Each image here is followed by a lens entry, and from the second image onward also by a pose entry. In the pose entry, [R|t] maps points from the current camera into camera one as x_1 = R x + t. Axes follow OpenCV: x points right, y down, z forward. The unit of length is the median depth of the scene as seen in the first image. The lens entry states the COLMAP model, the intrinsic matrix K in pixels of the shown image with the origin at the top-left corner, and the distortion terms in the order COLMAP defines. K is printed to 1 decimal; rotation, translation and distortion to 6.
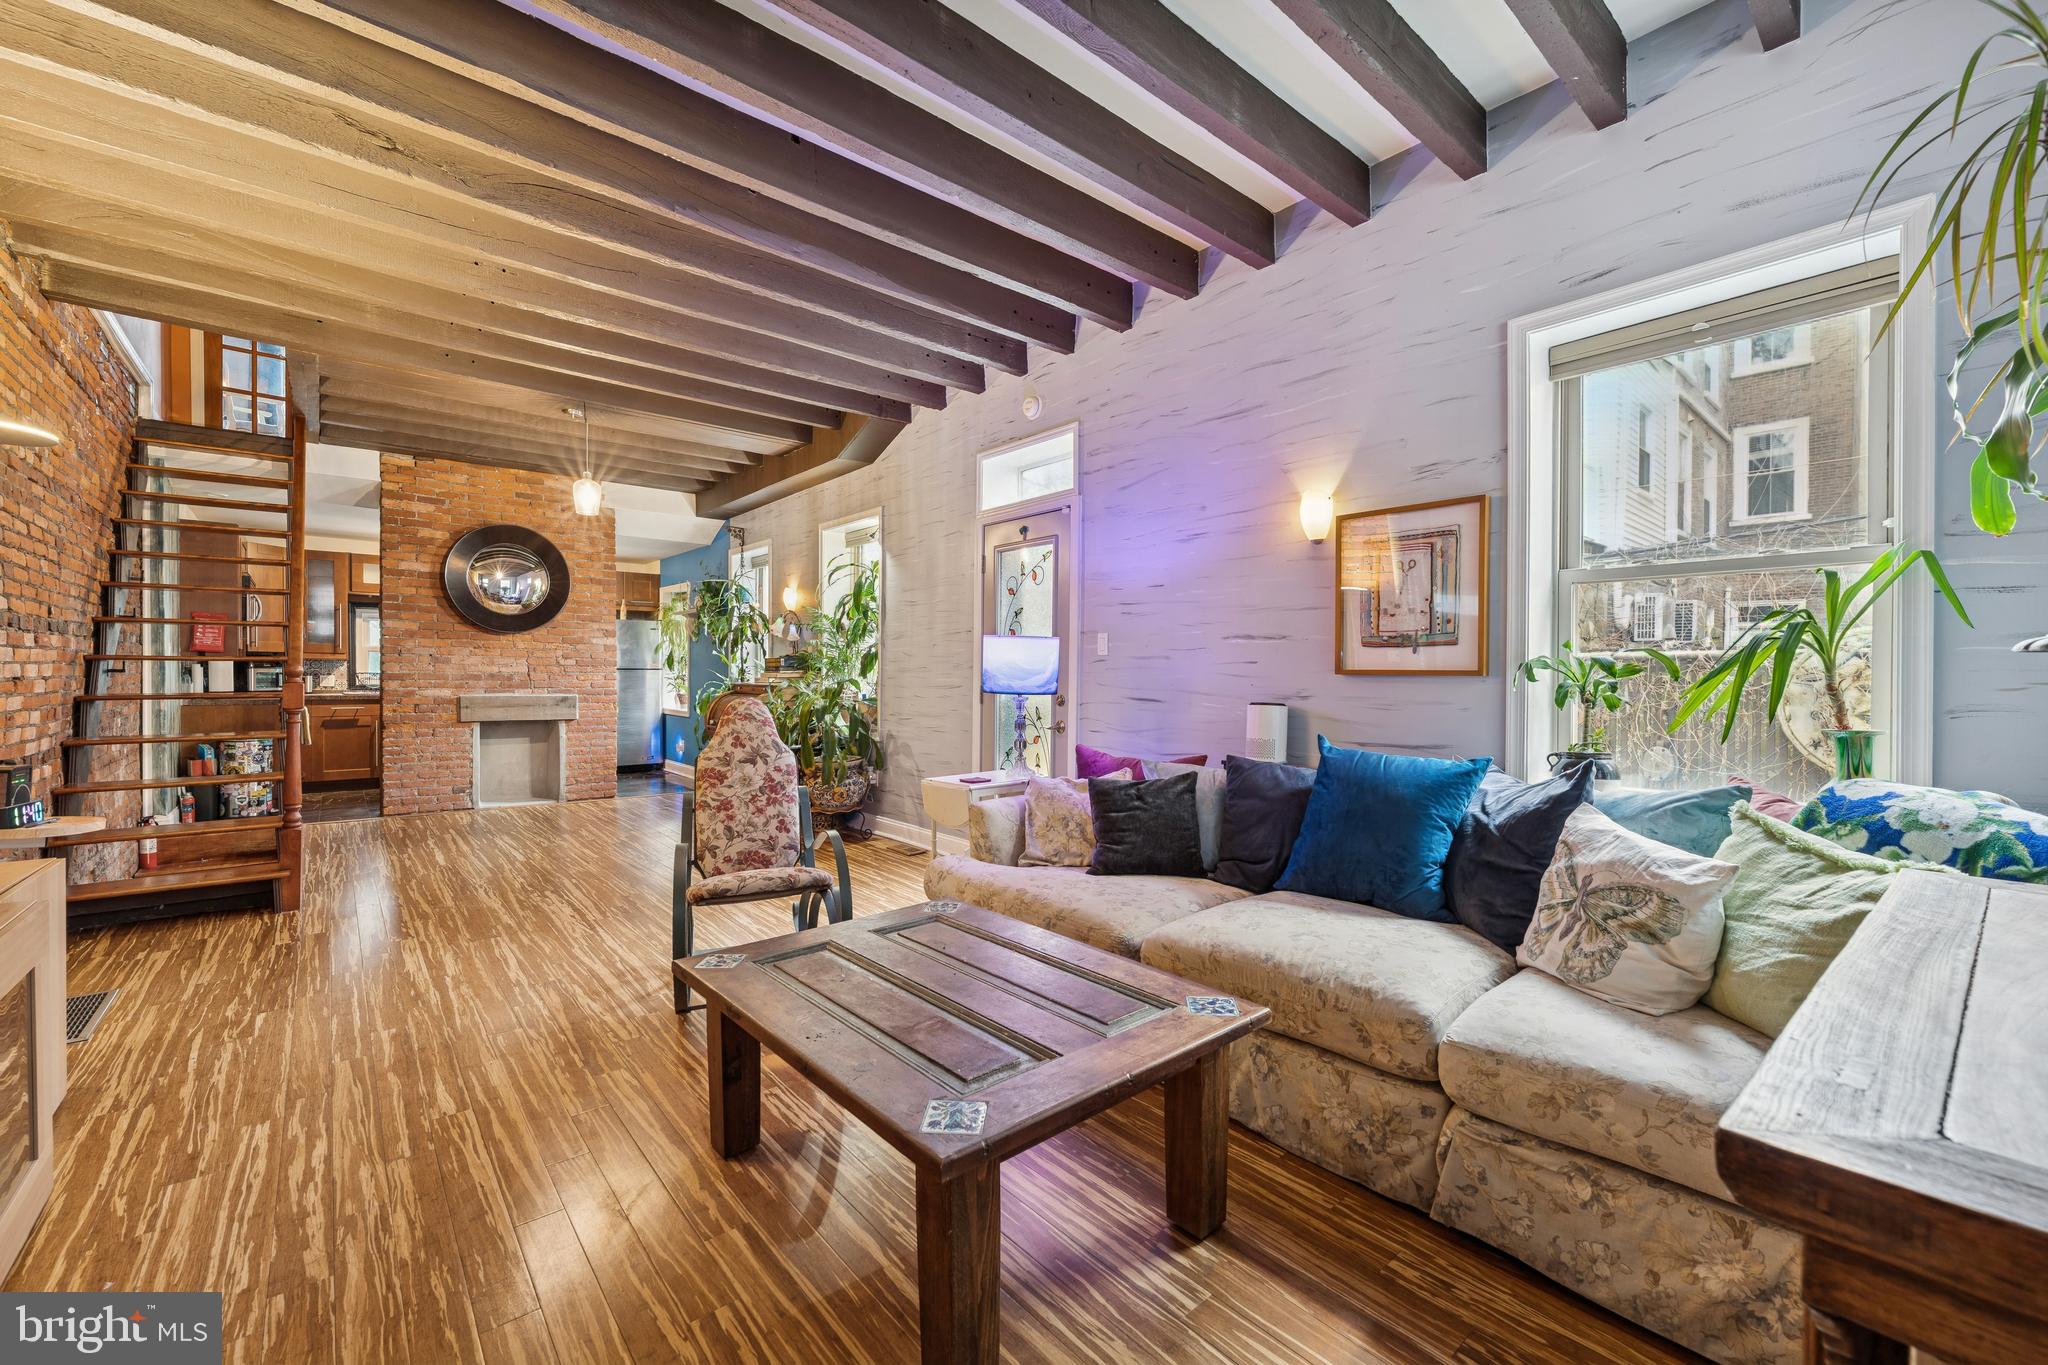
lens RADIAL K [[835.6, 0, 1023.4], [0, 835.6, 677.2], [0, 0, 1]] dist [0.001563, -0.000535]
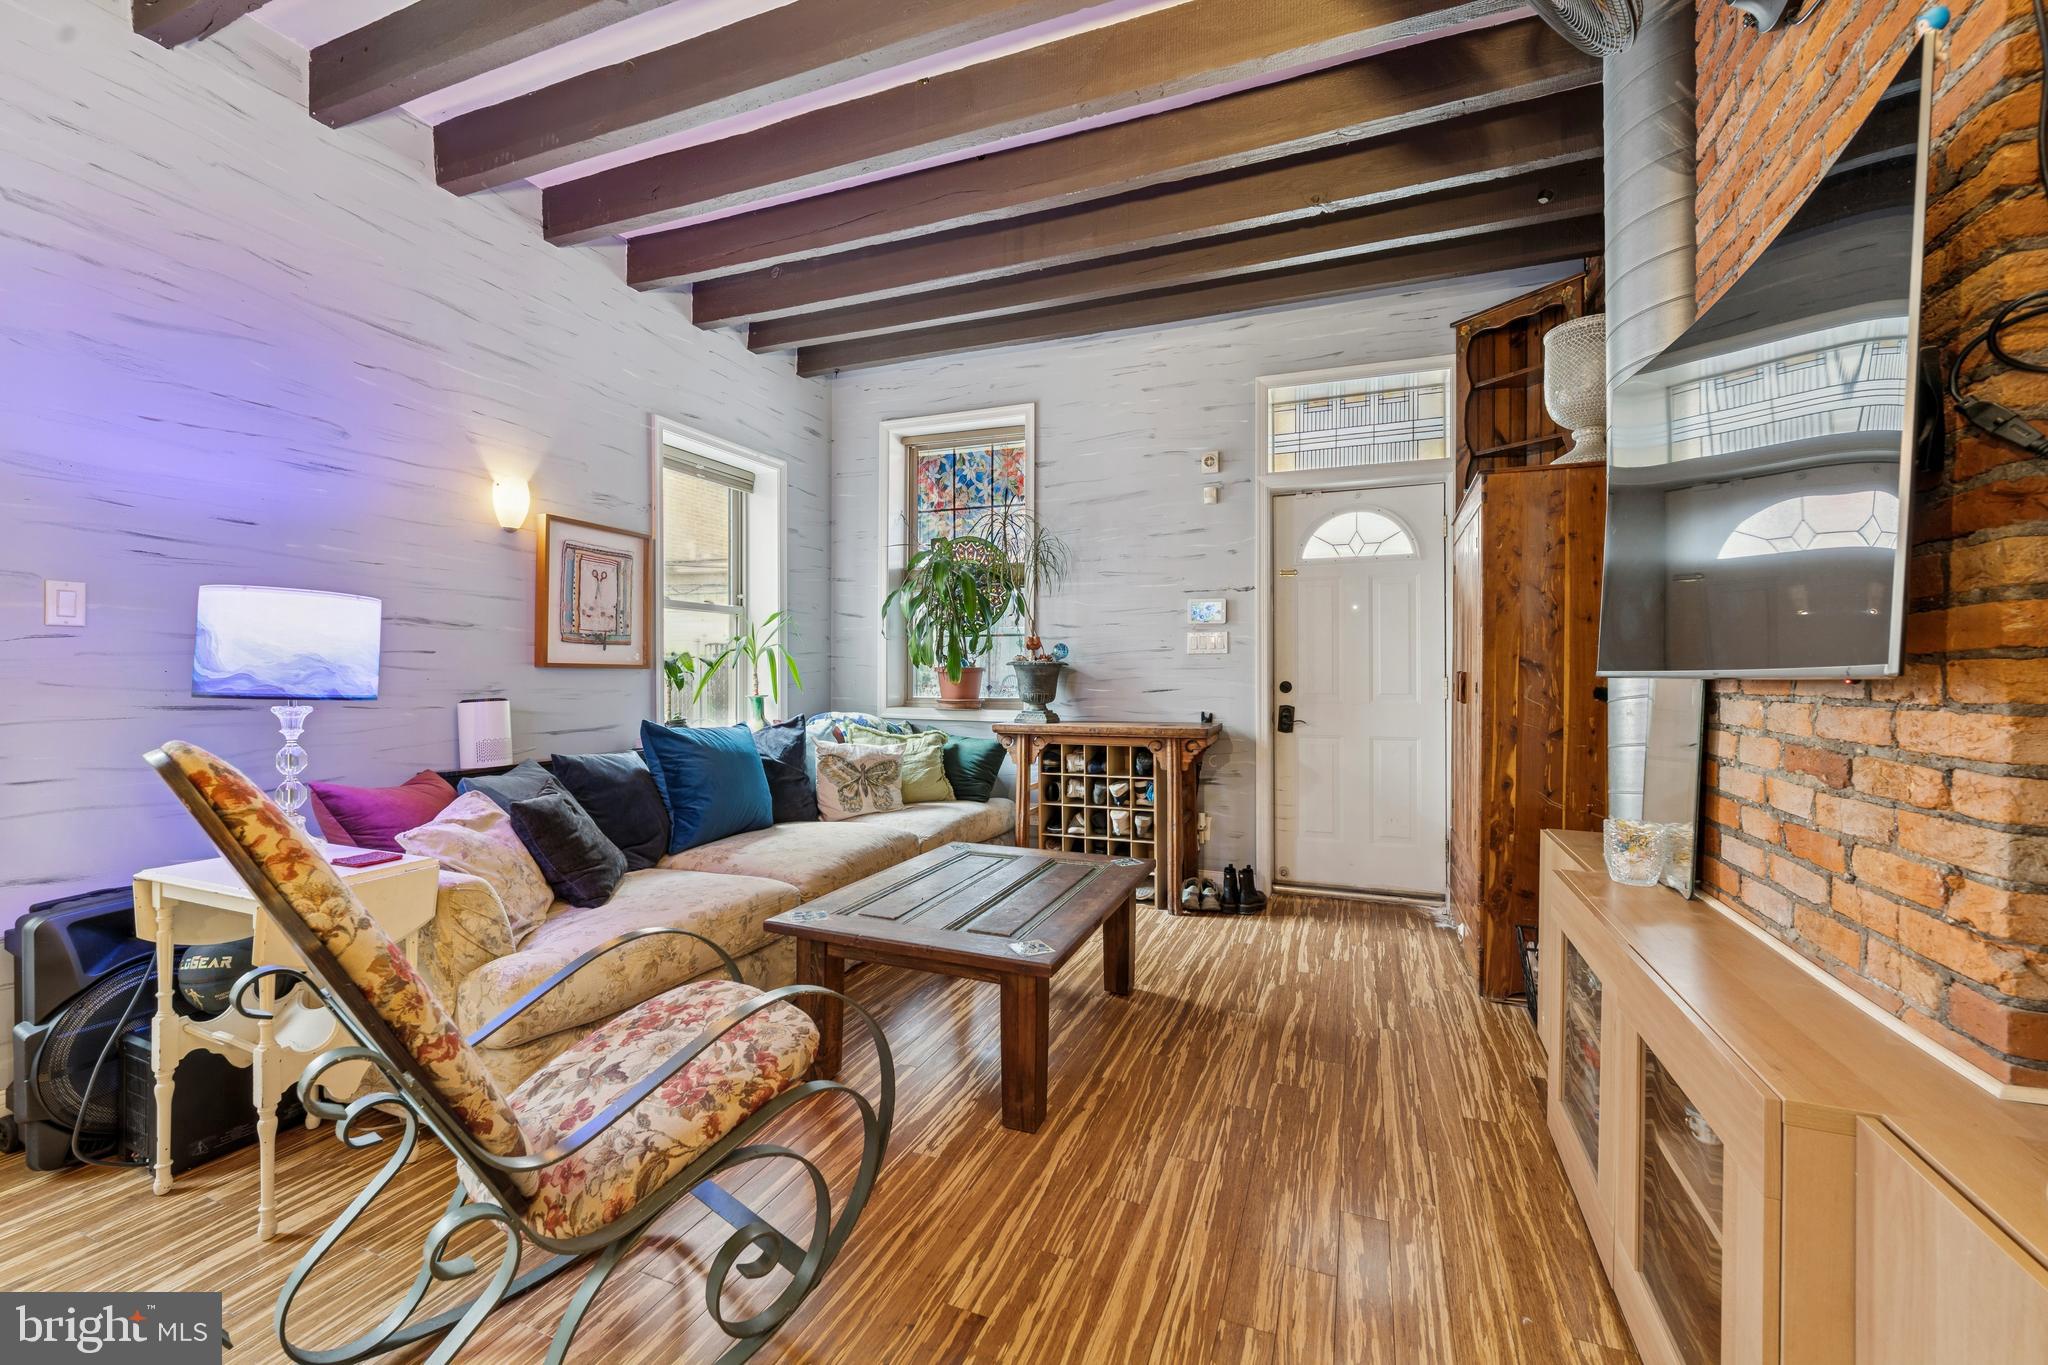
lens RADIAL K [[835.6, 0, 1029.2], [0, 835.6, 677.8], [0, 0, 1]] dist [0.001563, -0.000535]
pose [[-0.476912, -0.008753, 0.878908, -0.384411], [-0.000938, 0.999955, 0.009449, -0.000352], [-0.878951, 0.003682, -0.476899, 0.455172]]
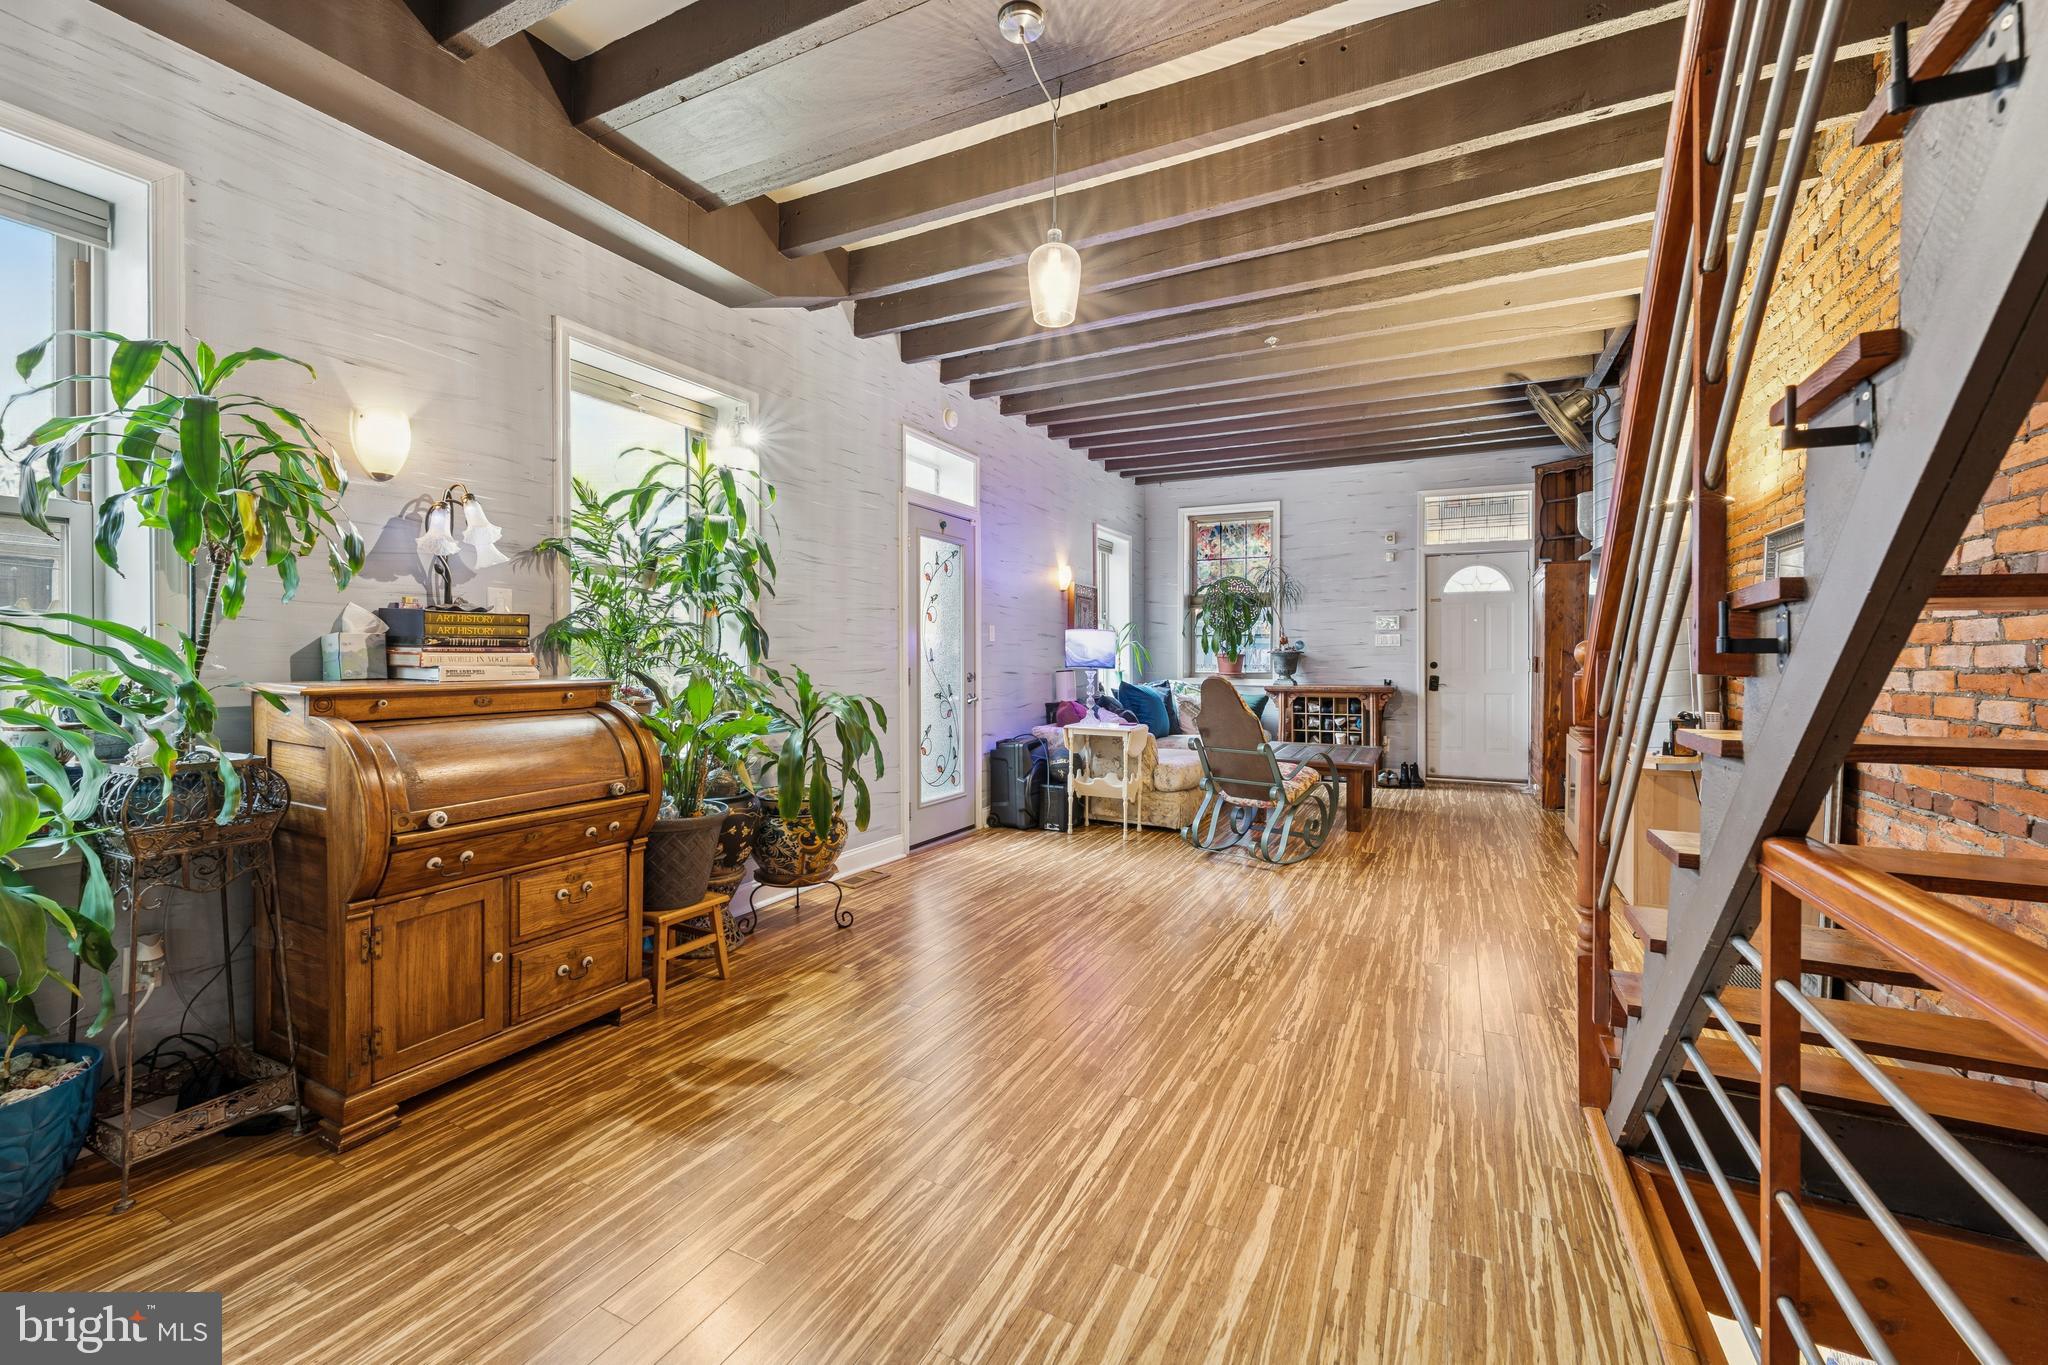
lens RADIAL K [[835.6, 0, 1027.5], [0, 835.6, 668.8], [0, 0, 1]] dist [0.001563, -0.000535]
pose [[-0.396104, -0.017510, 0.918039, -0.749385], [0.001518, 0.999804, 0.019725, -0.005775], [-0.918204, 0.009207, -0.396000, 0.948324]]
